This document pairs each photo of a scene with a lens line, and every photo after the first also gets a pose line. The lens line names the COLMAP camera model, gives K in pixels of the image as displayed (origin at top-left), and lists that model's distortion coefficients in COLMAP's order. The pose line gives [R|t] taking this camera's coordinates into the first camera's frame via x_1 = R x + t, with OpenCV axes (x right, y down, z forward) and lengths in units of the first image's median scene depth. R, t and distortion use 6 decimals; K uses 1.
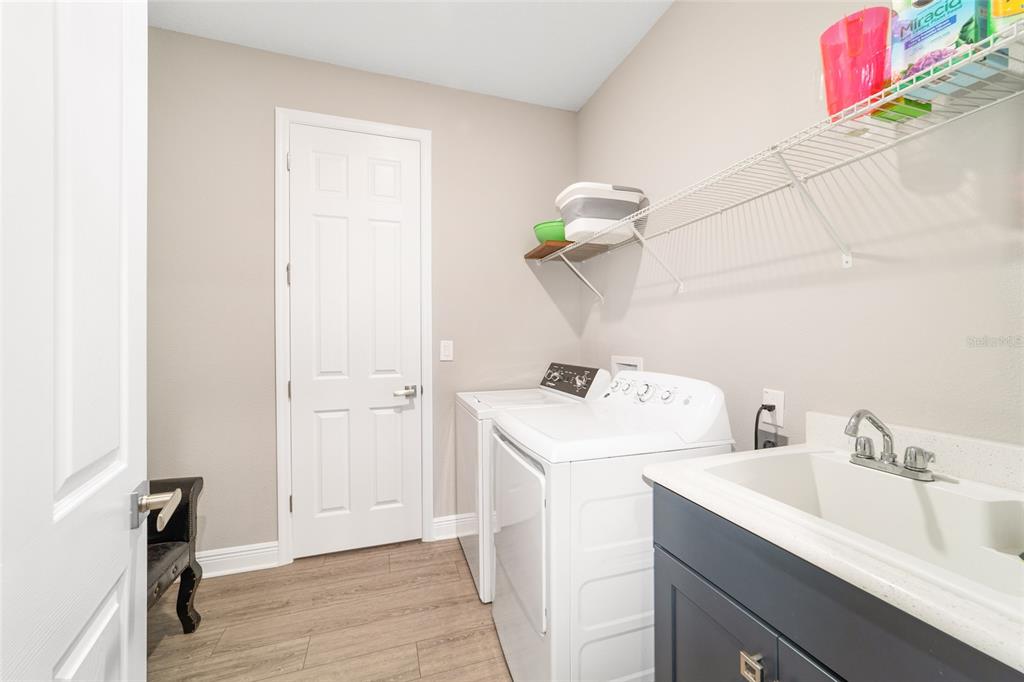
lens RADIAL K [[391.8, 0, 514.0], [0, 391.8, 339.9], [0, 0, 1]] dist [0.000758, 0.000705]
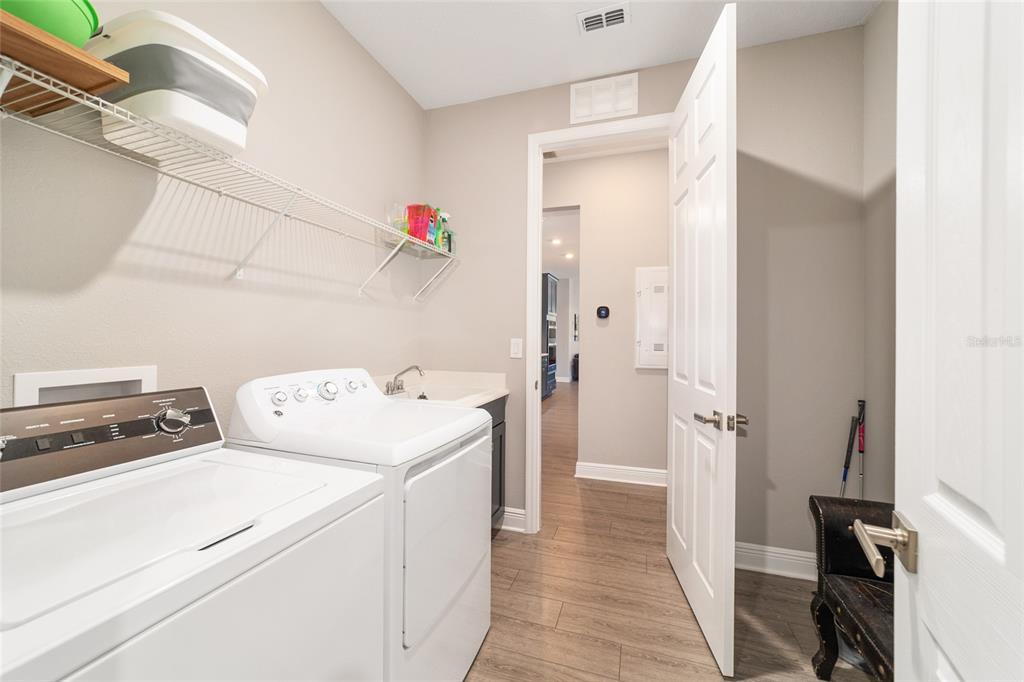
lens RADIAL K [[391.8, 0, 514.7], [0, 391.8, 337.6], [0, 0, 1]] dist [0.000758, 0.000705]
pose [[-0.794309, -0.008858, 0.607449, -0.583548], [-0.007754, 0.999960, 0.004443, -0.003495], [-0.607464, -0.001181, -0.794346, 1.385710]]
